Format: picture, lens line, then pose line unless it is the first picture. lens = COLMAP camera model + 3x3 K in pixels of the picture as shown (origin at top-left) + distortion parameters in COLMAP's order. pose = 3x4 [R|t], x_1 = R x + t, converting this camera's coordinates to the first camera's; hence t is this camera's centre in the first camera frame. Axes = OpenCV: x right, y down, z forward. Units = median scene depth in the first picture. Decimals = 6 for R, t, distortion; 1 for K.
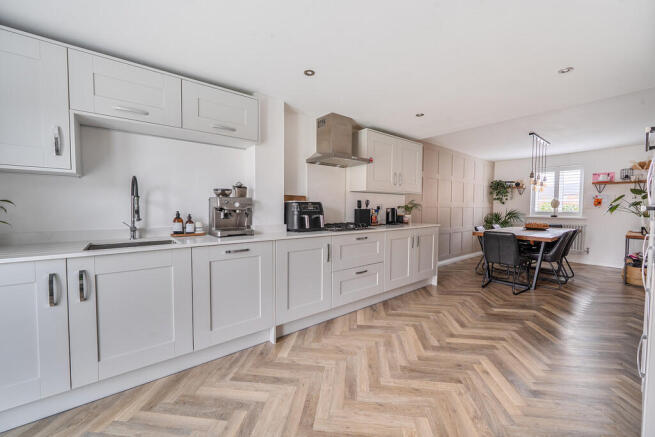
lens RADIAL K [[254.9, 0, 327.5], [0, 254.9, 218.5], [0, 0, 1]] dist [-0.001282, 0.000030]
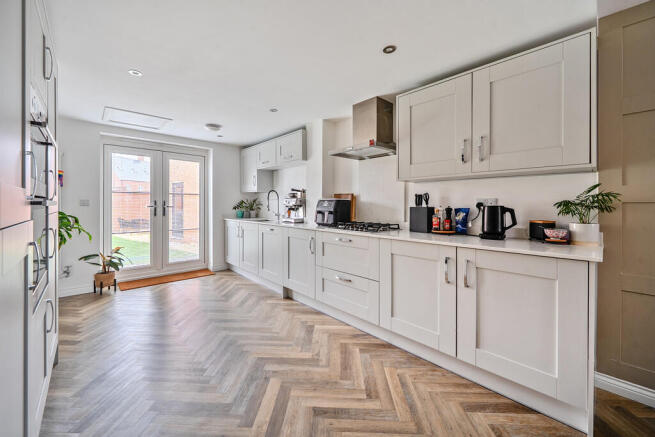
lens RADIAL K [[258.2, 0, 318.9], [0, 258.2, 205.9], [0, 0, 1]] dist [-0.001118, -0.000283]
pose [[0.064742, -0.001167, -0.997901, 0.600287], [-0.049673, 0.998756, -0.004390, -0.017094], [0.996665, 0.049853, 0.064603, 0.511866]]
